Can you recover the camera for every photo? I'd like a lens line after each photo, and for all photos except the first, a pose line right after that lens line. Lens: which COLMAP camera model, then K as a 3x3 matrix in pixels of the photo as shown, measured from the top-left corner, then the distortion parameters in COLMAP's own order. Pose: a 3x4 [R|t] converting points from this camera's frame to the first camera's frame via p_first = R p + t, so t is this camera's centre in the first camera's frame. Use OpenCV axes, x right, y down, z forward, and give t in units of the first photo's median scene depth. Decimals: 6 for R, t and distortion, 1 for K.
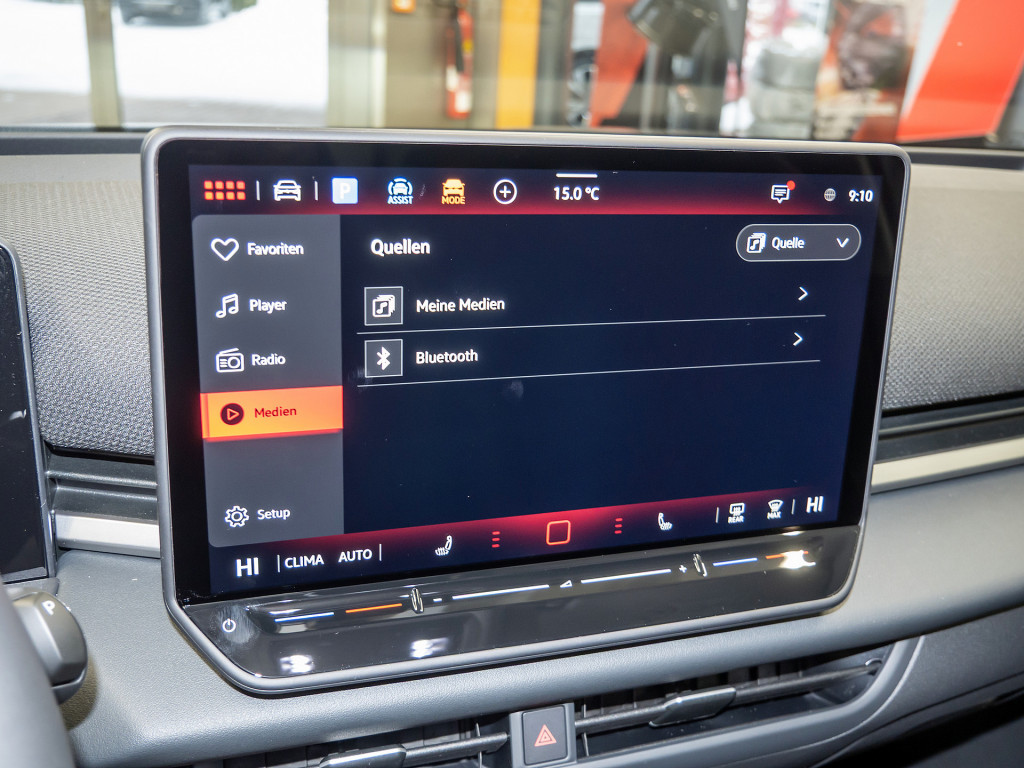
lens RADIAL K [[1058.7, 0, 492.7], [0, 1058.7, 383.6], [0, 0, 1]] dist [-0.173957, -0.000717]
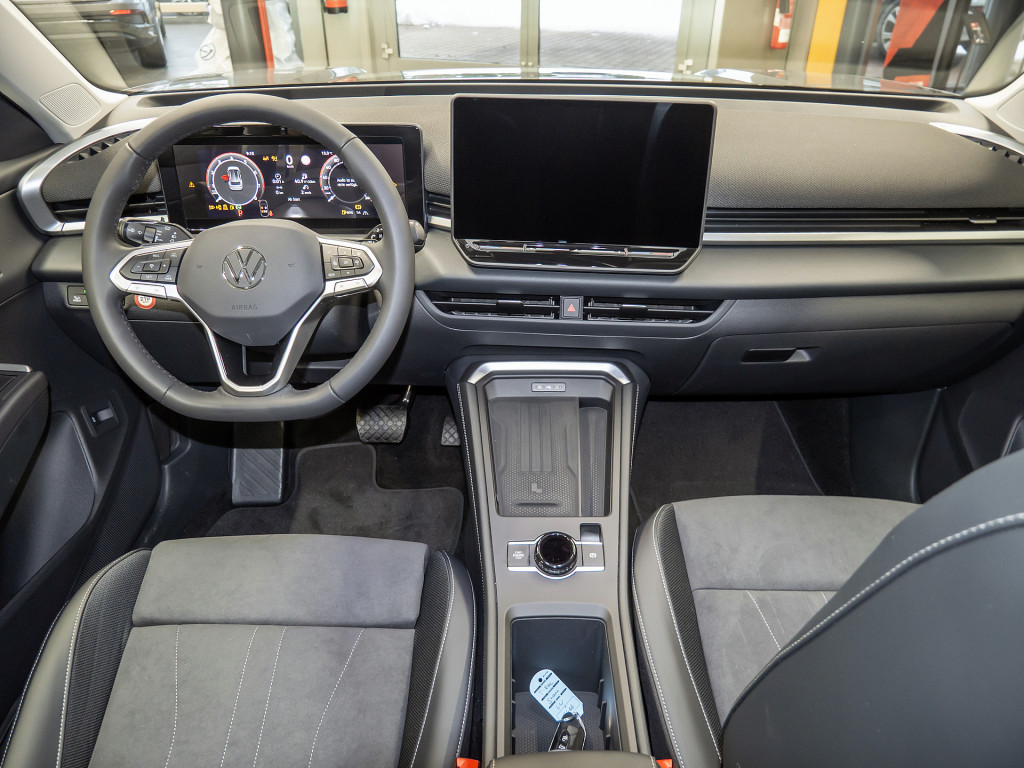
lens RADIAL K [[752.9, 0, 512.0], [0, 752.9, 384.0], [0, 0, 1]] dist [-0.034499, 0.002384]
pose [[0.929734, 0.116419, -0.349345, 0.693125], [-0.053874, 0.981504, 0.183707, 0.161678], [0.364271, -0.151978, 0.918809, -1.175936]]
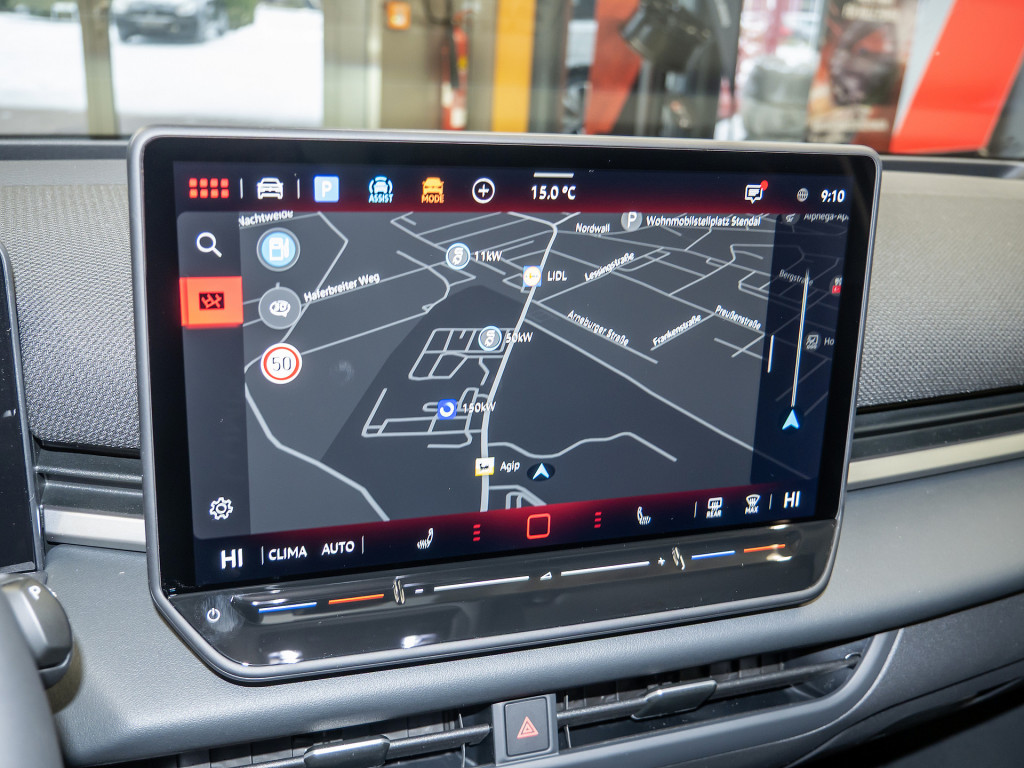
lens RADIAL K [[1056.5, 0, 512.0], [0, 1056.5, 384.0], [0, 0, 1]] dist [-0.174323, -0.008612]
pose [[0.999751, -0.003076, 0.022103, 0.014552], [0.003400, 0.999887, -0.014660, 0.018897], [-0.022055, 0.014732, 0.999648, -0.018589]]
